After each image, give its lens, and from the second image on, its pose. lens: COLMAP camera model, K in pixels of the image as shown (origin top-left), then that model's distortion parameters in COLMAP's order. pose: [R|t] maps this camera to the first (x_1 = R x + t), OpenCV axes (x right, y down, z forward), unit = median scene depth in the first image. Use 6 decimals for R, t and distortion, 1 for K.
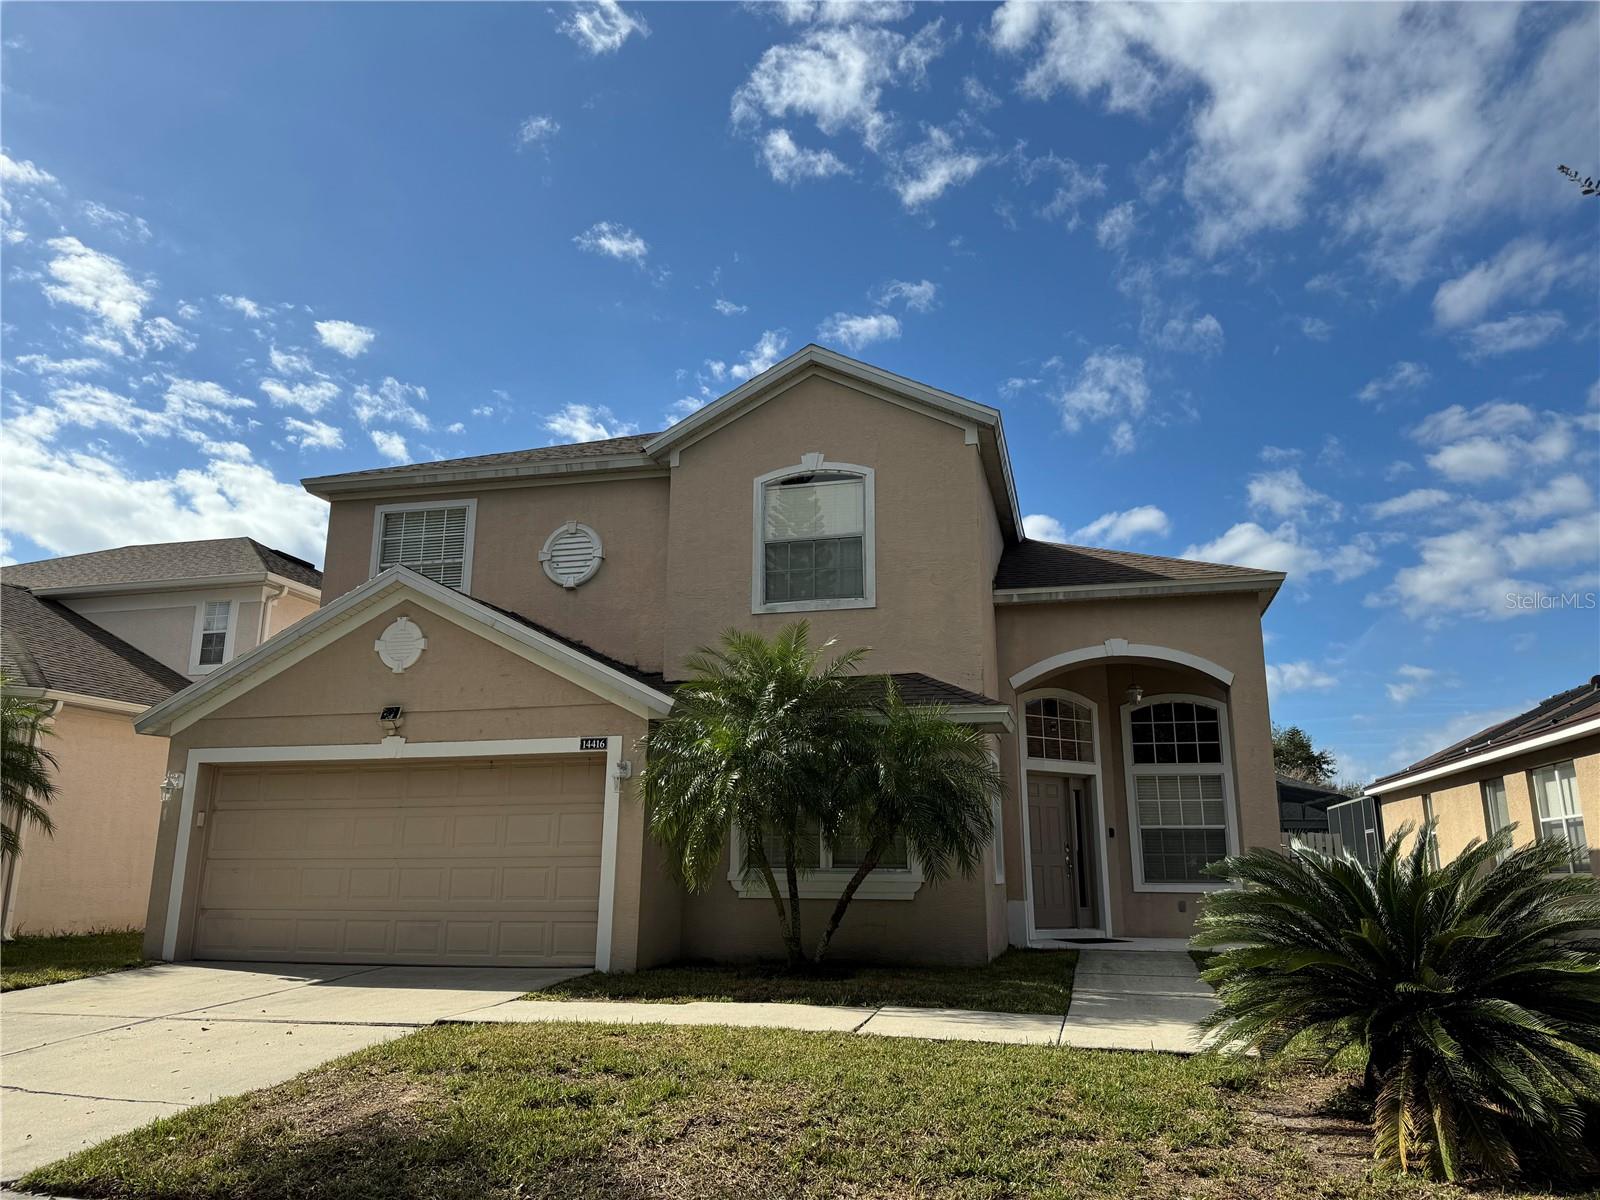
lens RADIAL K [[1123.0, 0, 792.9], [0, 1123.0, 593.7], [0, 0, 1]] dist [0.155858, -0.283853]
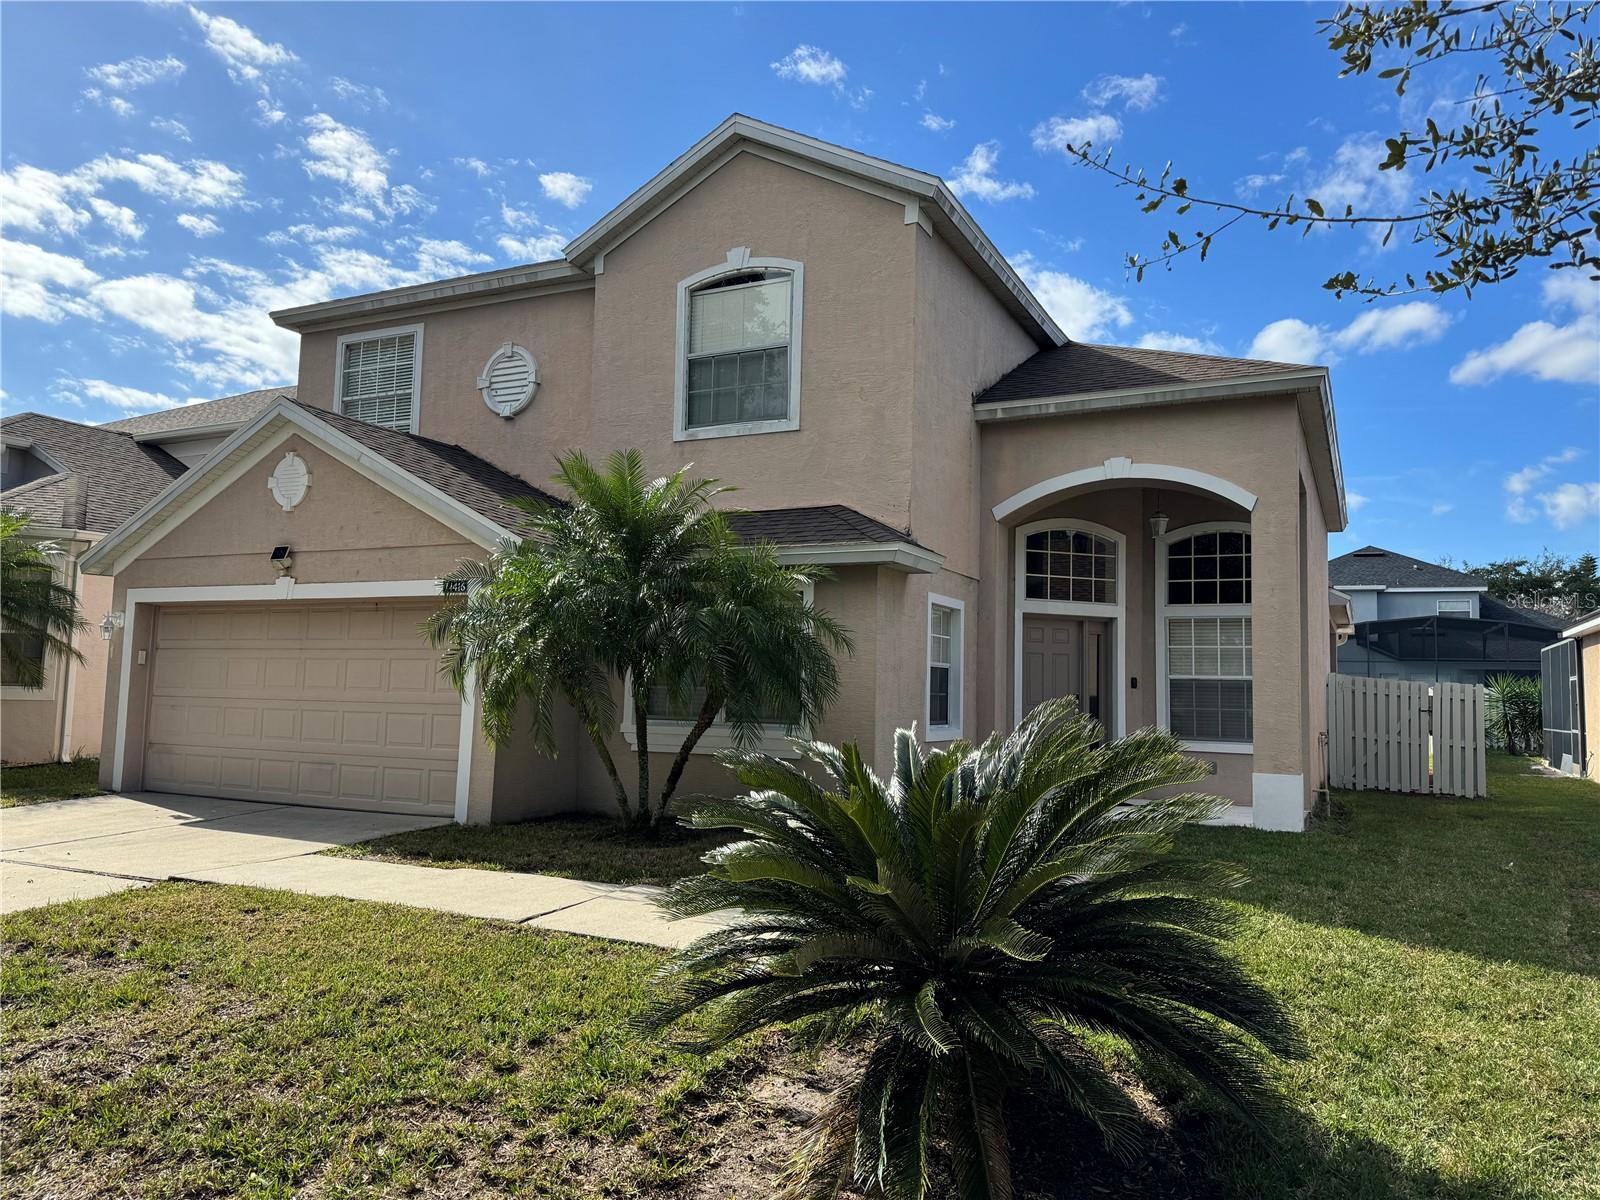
lens RADIAL K [[1123.0, 0, 792.9], [0, 1123.0, 593.7], [0, 0, 1]] dist [0.155858, -0.283853]
pose [[0.976459, 0.000816, -0.215701, 0.248702], [0.030964, 0.989105, 0.143916, 0.011884], [0.213468, -0.147207, 0.965796, 0.140520]]
